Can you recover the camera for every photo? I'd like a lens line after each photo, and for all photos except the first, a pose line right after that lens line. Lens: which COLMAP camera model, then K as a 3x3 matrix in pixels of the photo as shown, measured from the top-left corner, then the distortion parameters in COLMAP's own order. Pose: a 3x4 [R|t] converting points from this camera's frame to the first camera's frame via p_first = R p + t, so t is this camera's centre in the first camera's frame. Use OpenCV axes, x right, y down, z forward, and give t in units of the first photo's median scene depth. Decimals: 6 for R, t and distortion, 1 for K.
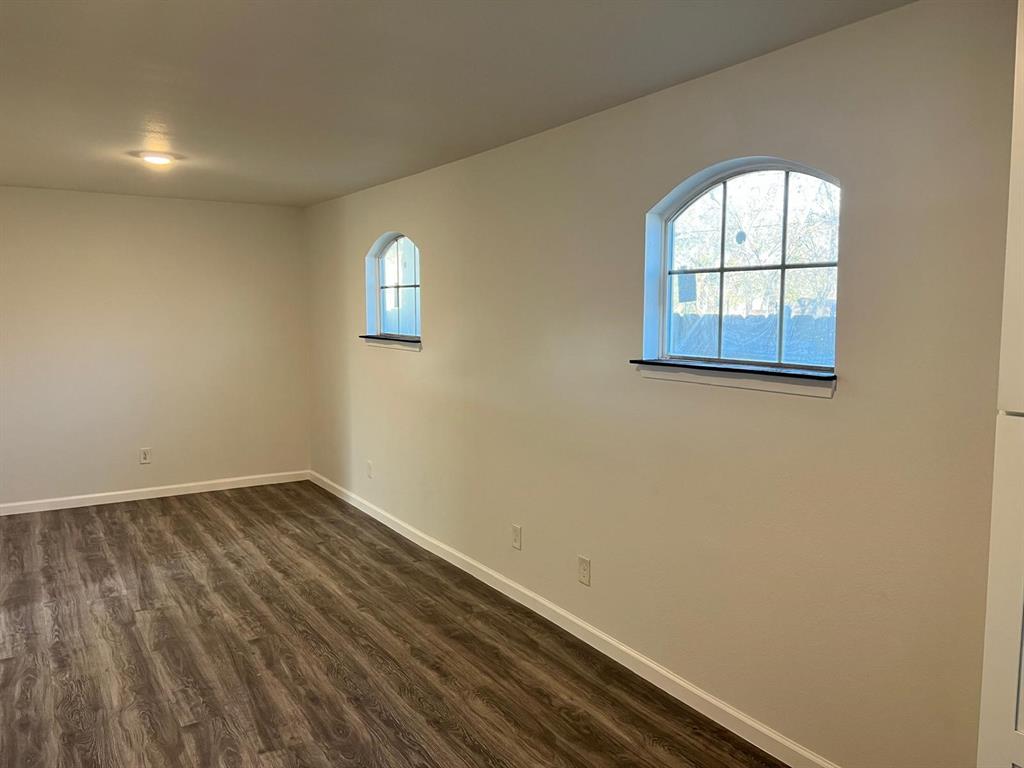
lens RADIAL K [[767.2, 0, 514.6], [0, 767.2, 386.8], [0, 0, 1]] dist [0.054883, 0.001191]
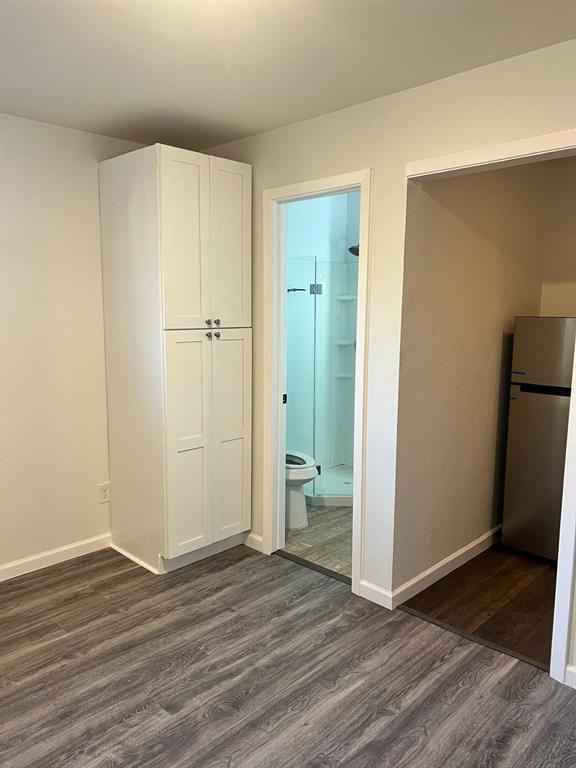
lens RADIAL K [[575.4, 0, 289.5], [0, 575.4, 382.4], [0, 0, 1]] dist [0.054883, 0.001191]
pose [[-0.211658, -0.131616, 0.968441, -0.930404], [0.112693, 0.980995, 0.157951, -0.078165], [-0.970825, 0.142568, -0.192803, 0.997417]]
